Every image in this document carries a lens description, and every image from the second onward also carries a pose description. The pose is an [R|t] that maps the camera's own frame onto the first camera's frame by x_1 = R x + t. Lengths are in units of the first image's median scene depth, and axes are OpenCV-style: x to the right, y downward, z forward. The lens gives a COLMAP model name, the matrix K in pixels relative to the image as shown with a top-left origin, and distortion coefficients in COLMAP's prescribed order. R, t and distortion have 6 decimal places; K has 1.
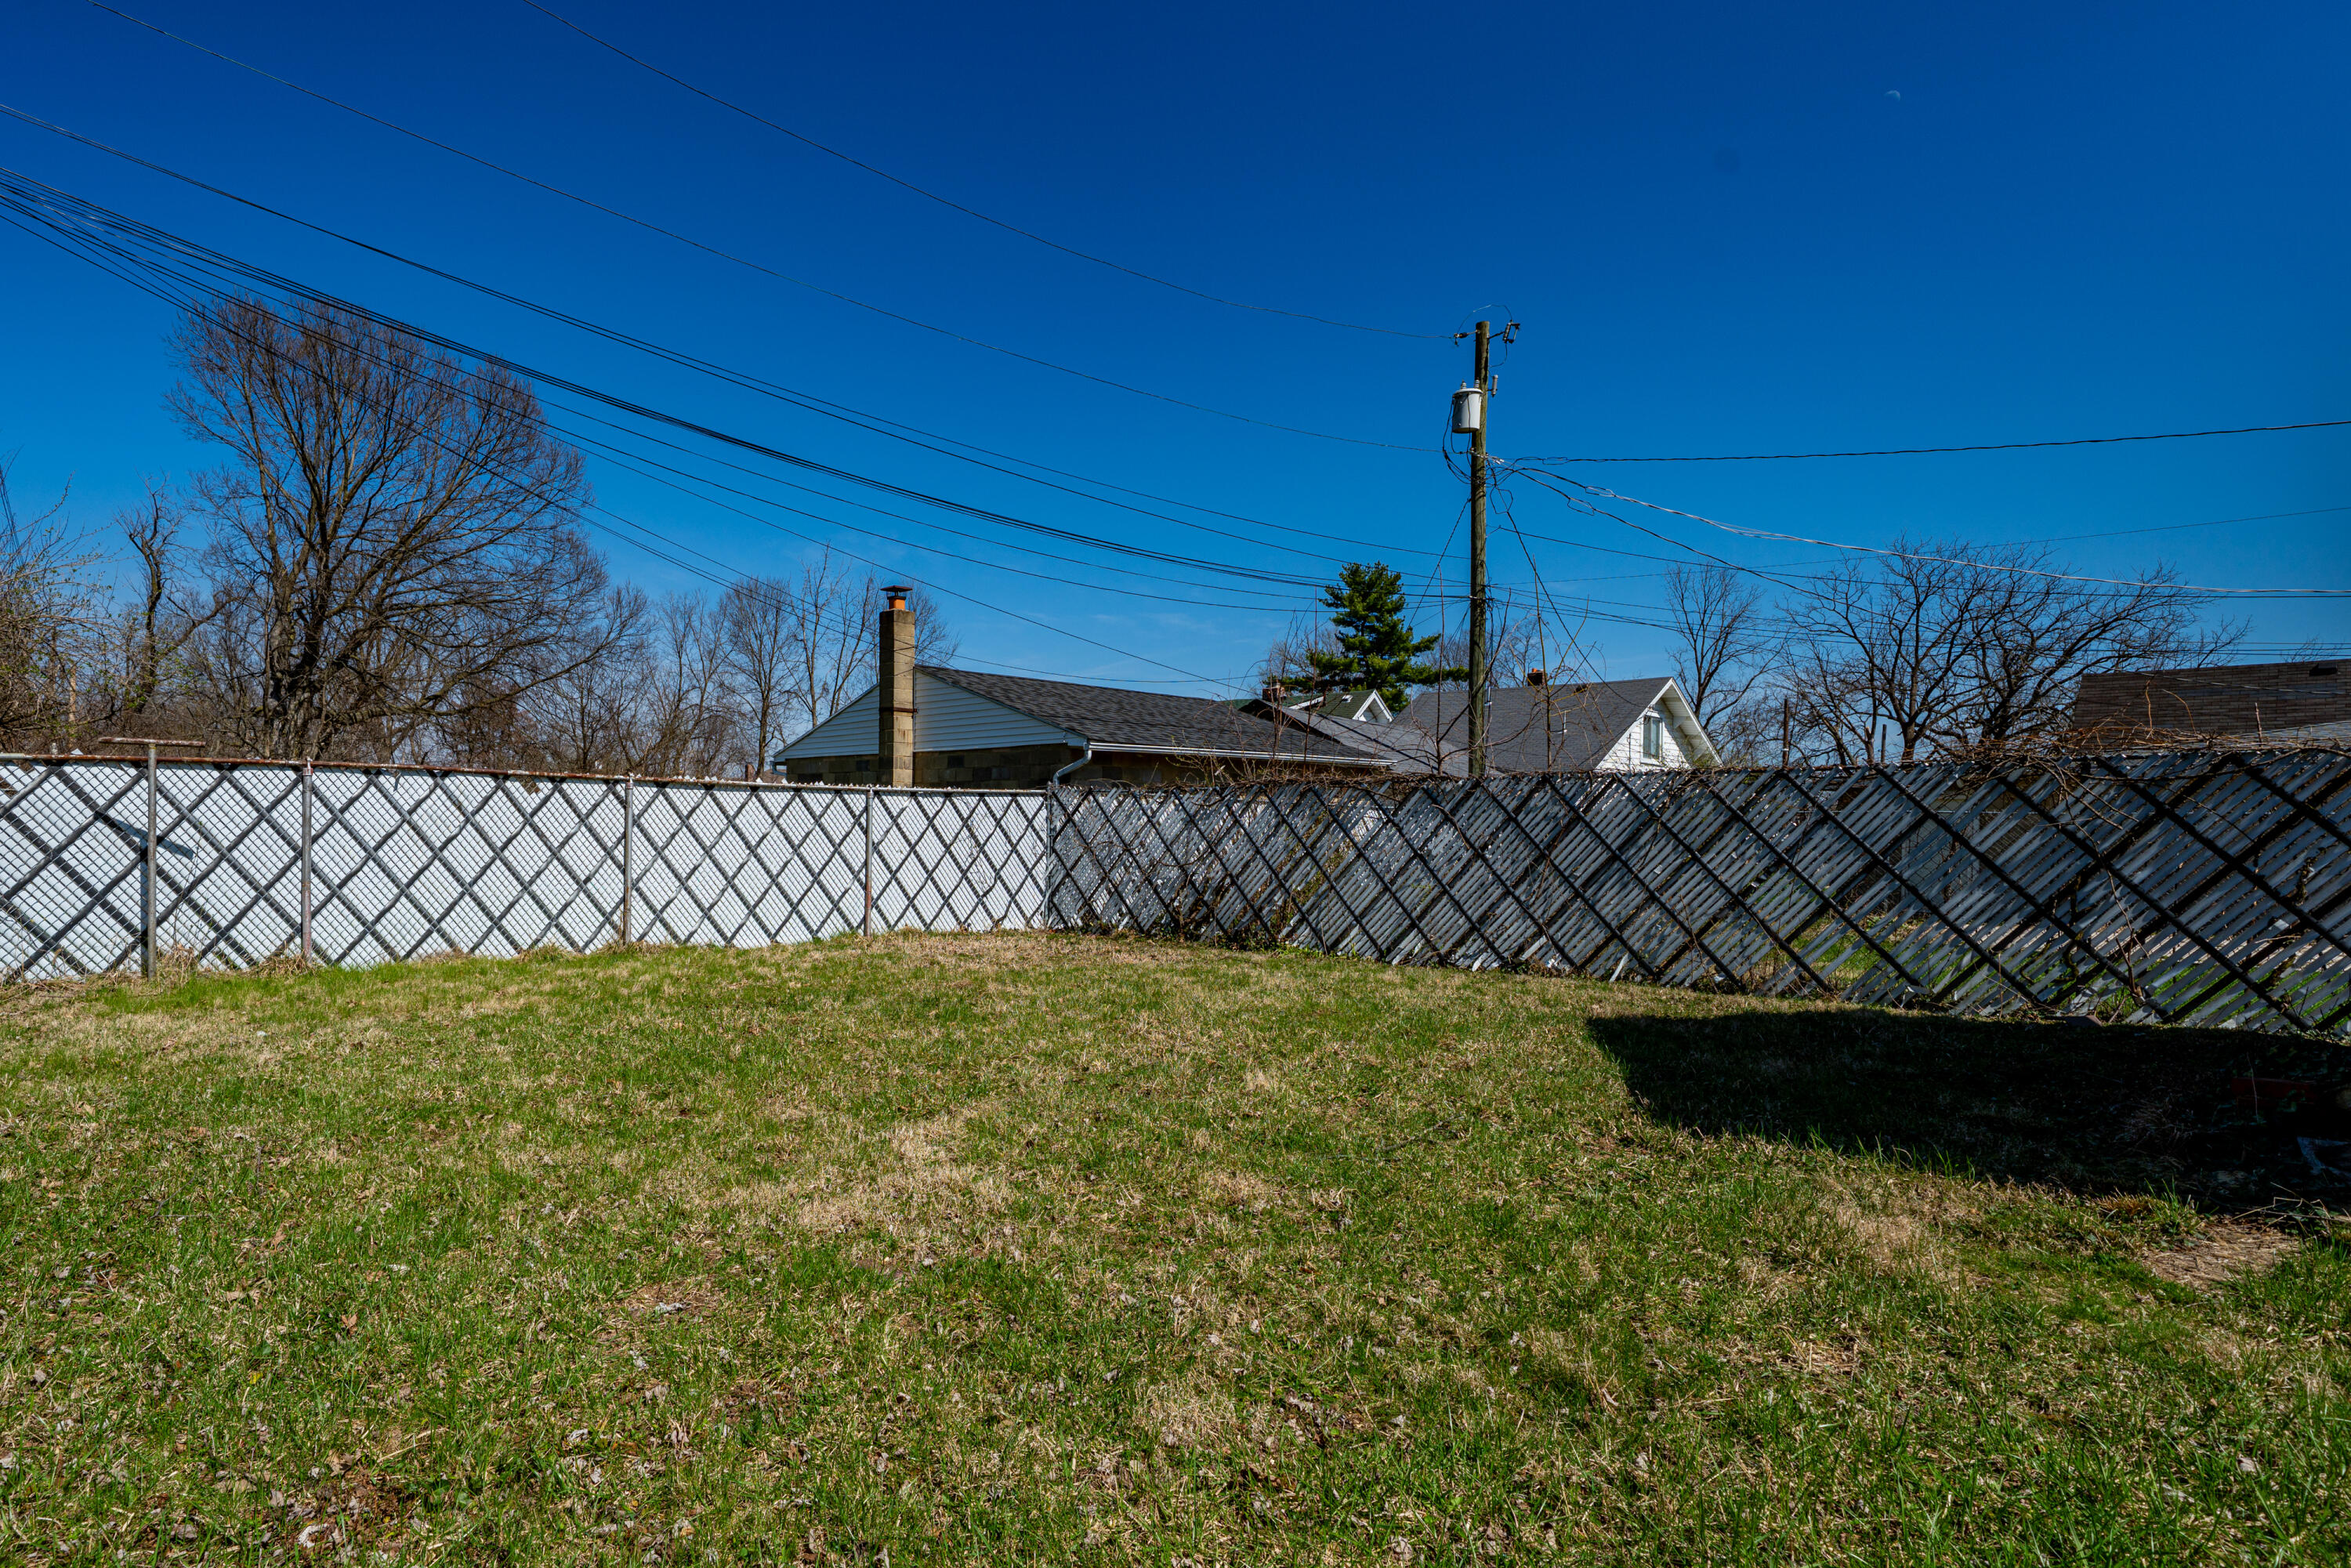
lens RADIAL K [[1168.0, 0, 980.7], [0, 1168.0, 811.6], [0, 0, 1]] dist [0.003700, 0.000764]
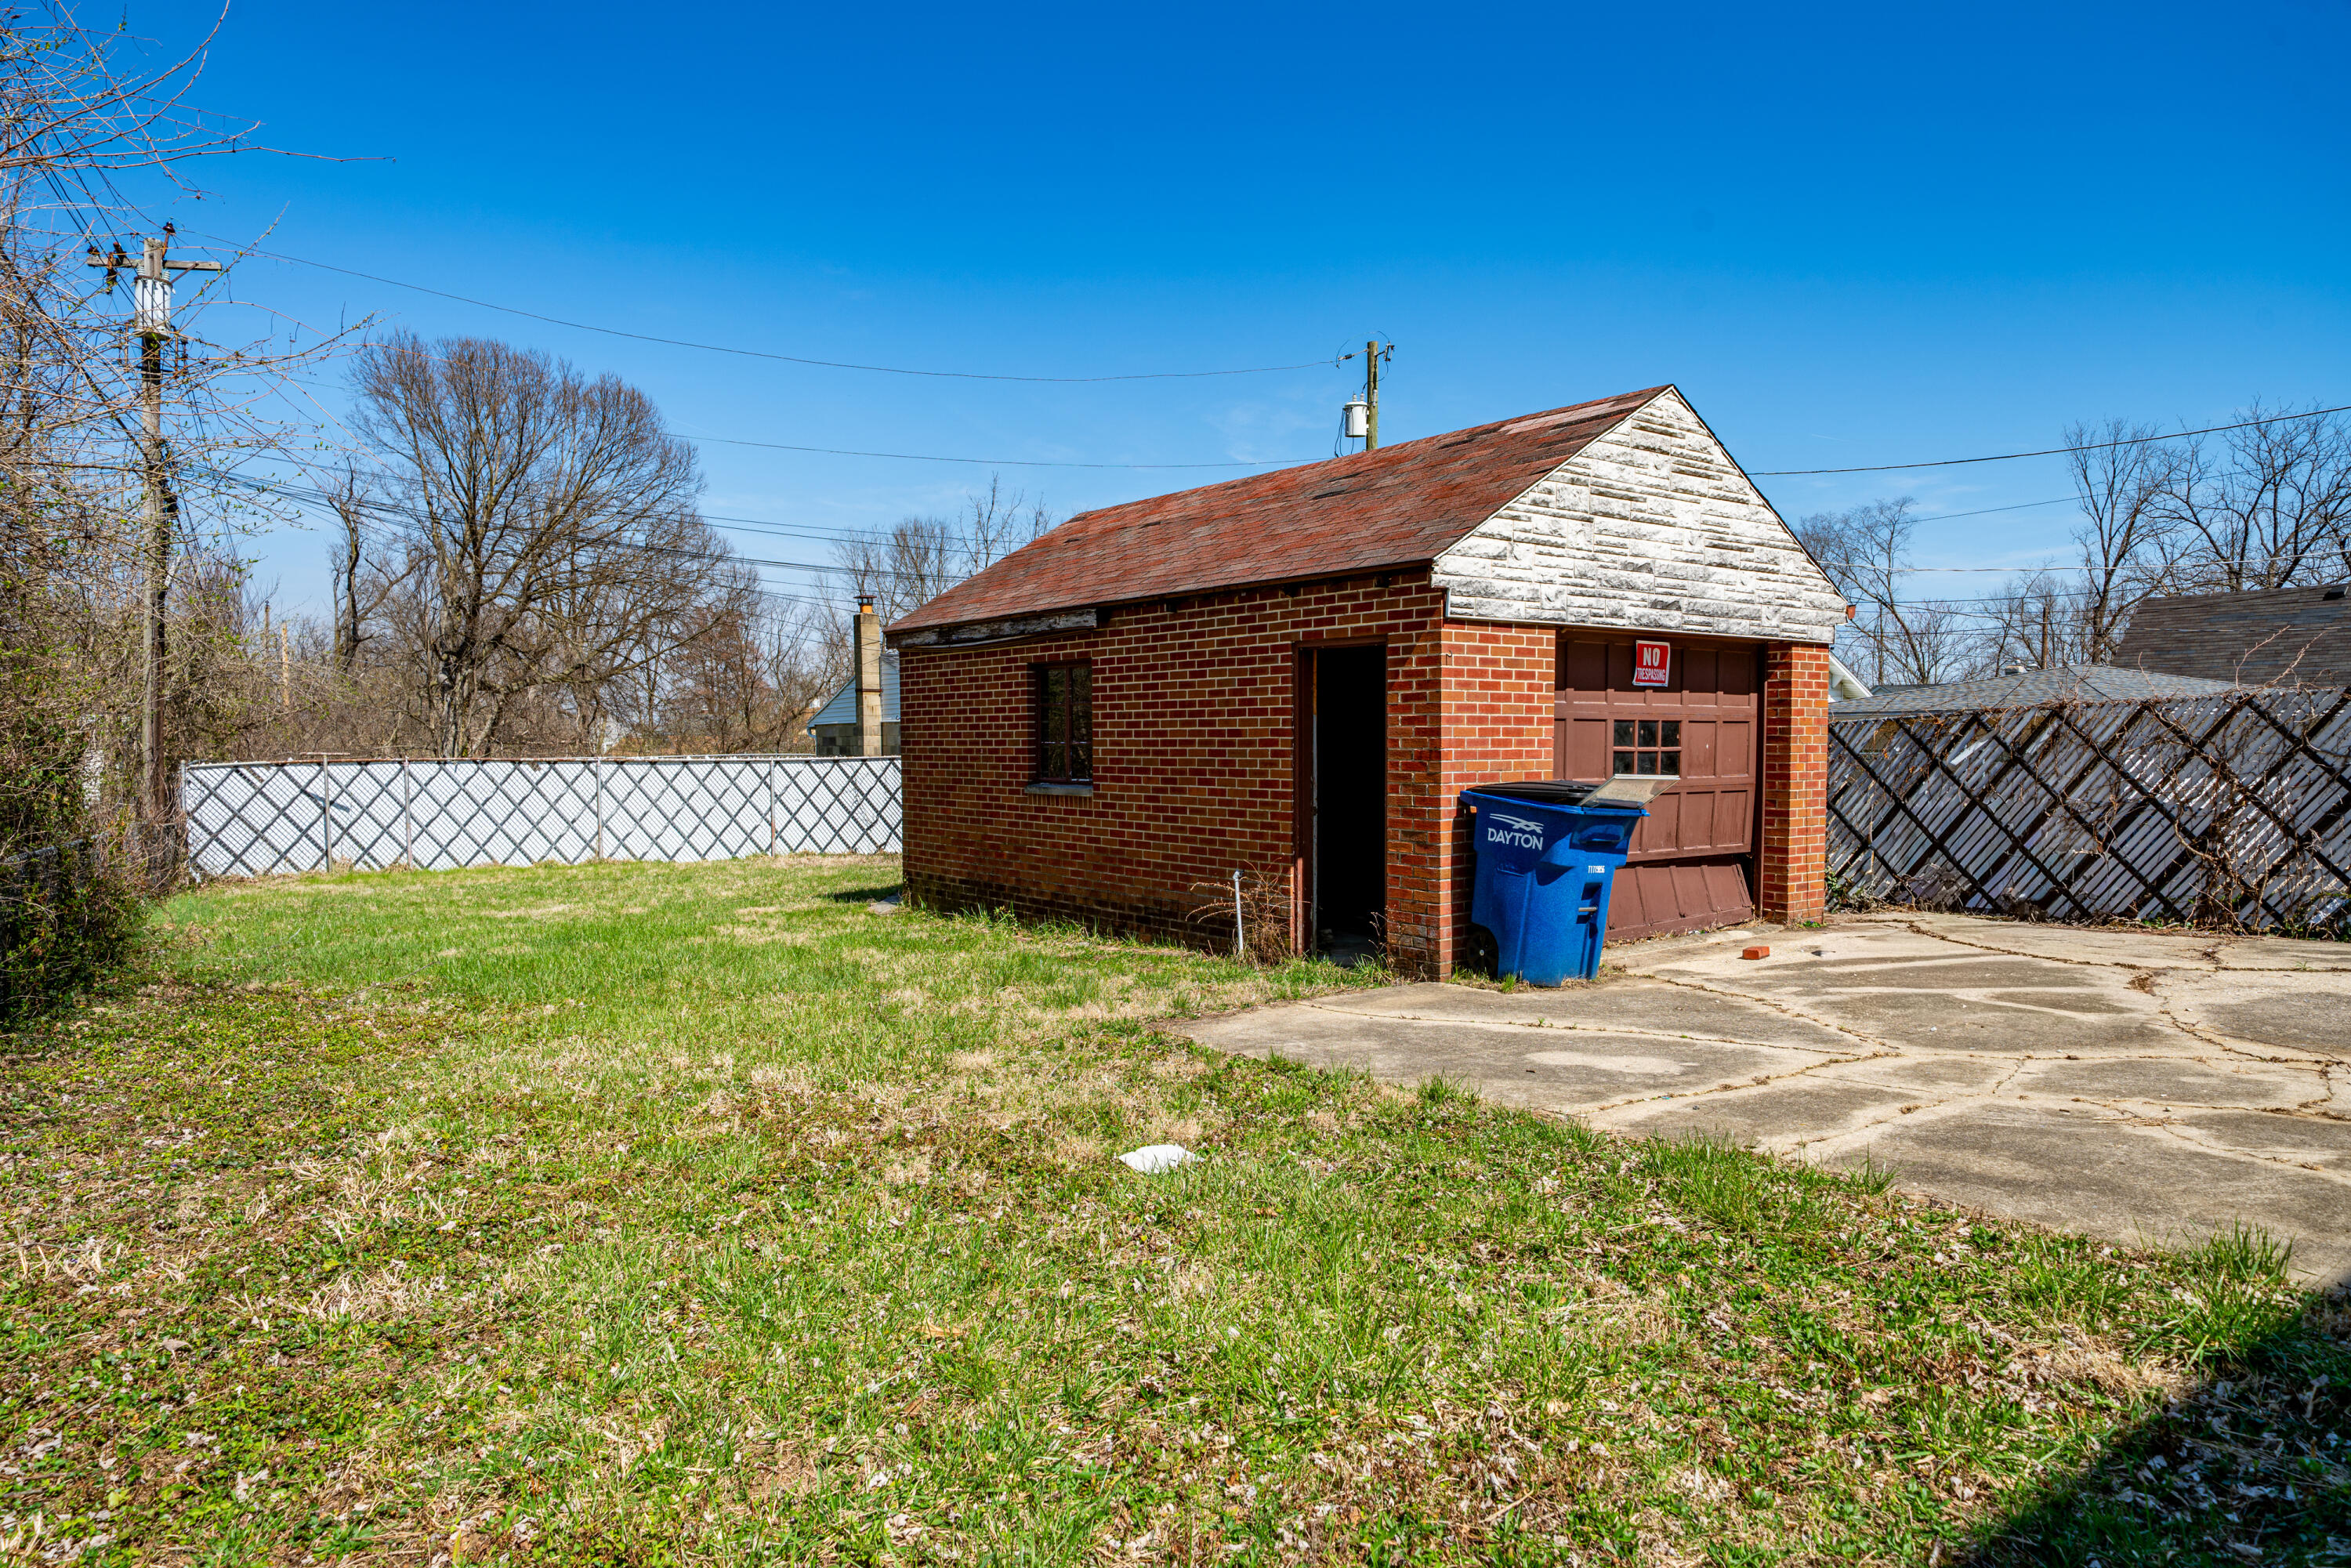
lens RADIAL K [[1433.9, 0, 1157.0], [0, 1433.9, 806.8], [0, 0, 1]] dist [0.002934, -0.000832]
pose [[0.993026, -0.015774, -0.116836, 0.718104], [0.021083, 0.998794, 0.044342, -0.035134], [0.115996, -0.046496, 0.992161, -0.923360]]
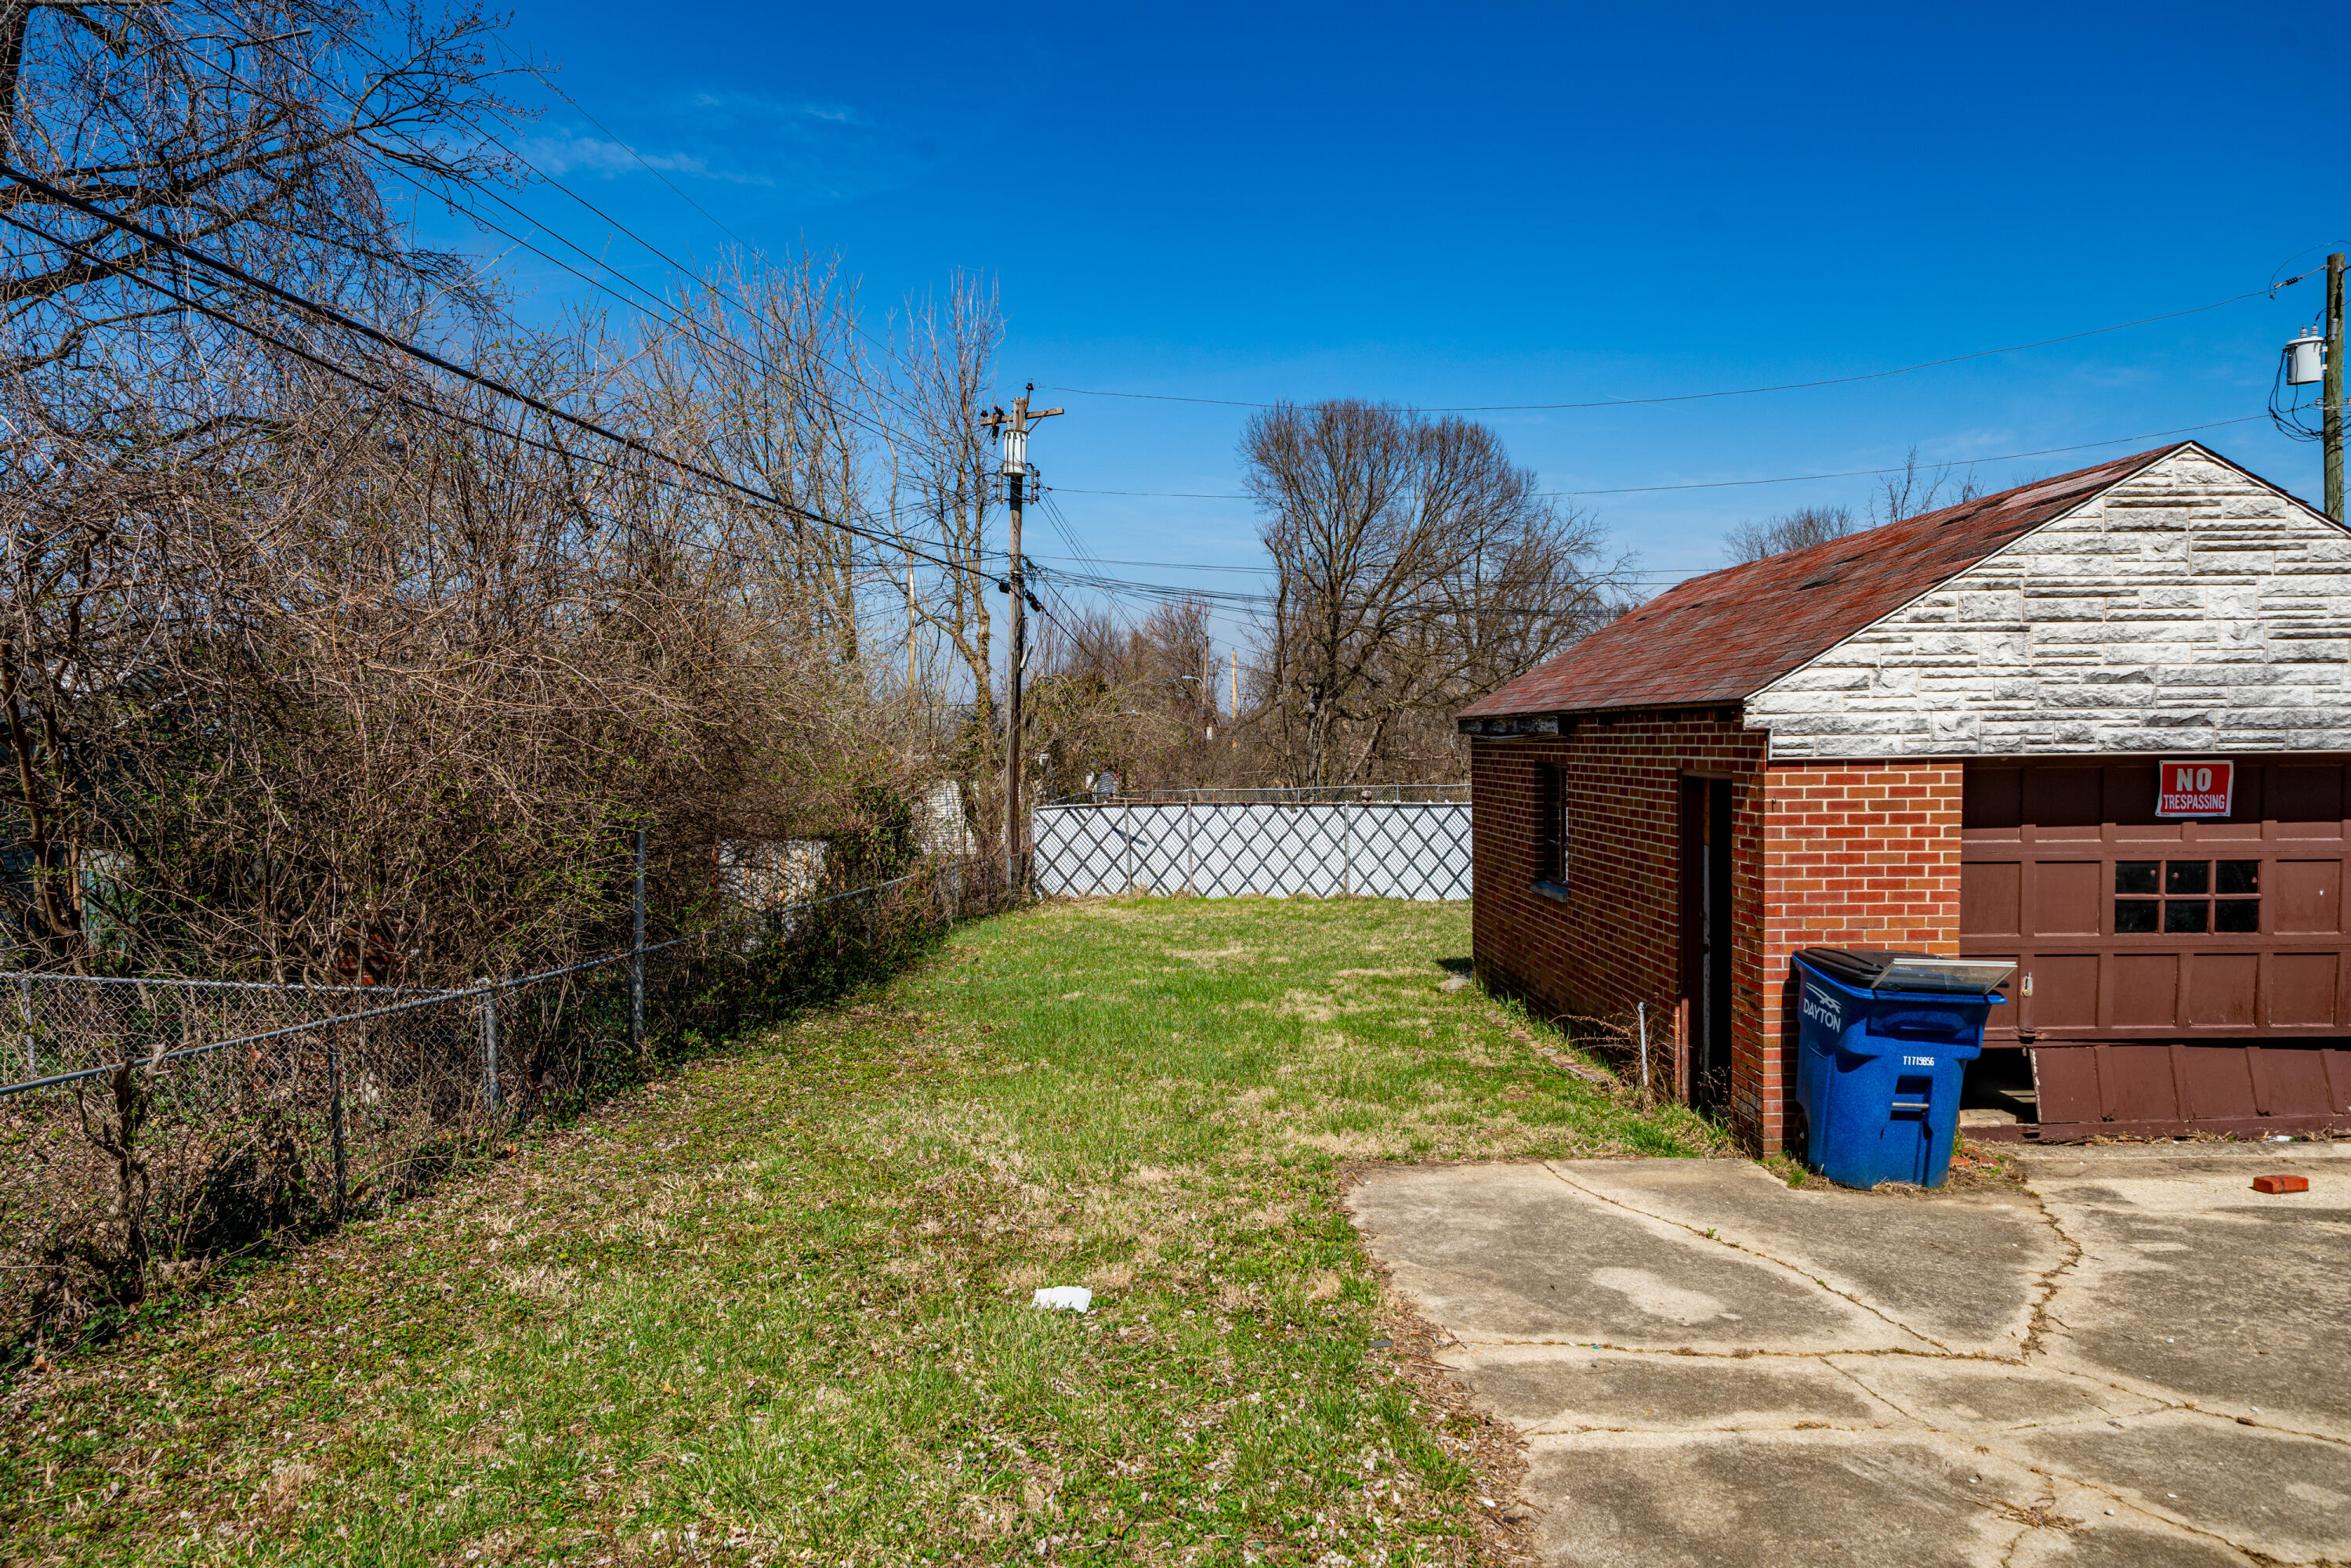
lens RADIAL K [[1479.2, 0, 1143.8], [0, 1479.2, 800.6], [0, 0, 1]] dist [0.000959, 0.000606]
pose [[0.727795, 0.001901, -0.685792, 1.034192], [0.023164, 0.999357, 0.027353, -0.101755], [0.685404, -0.035793, 0.727283, -0.874008]]
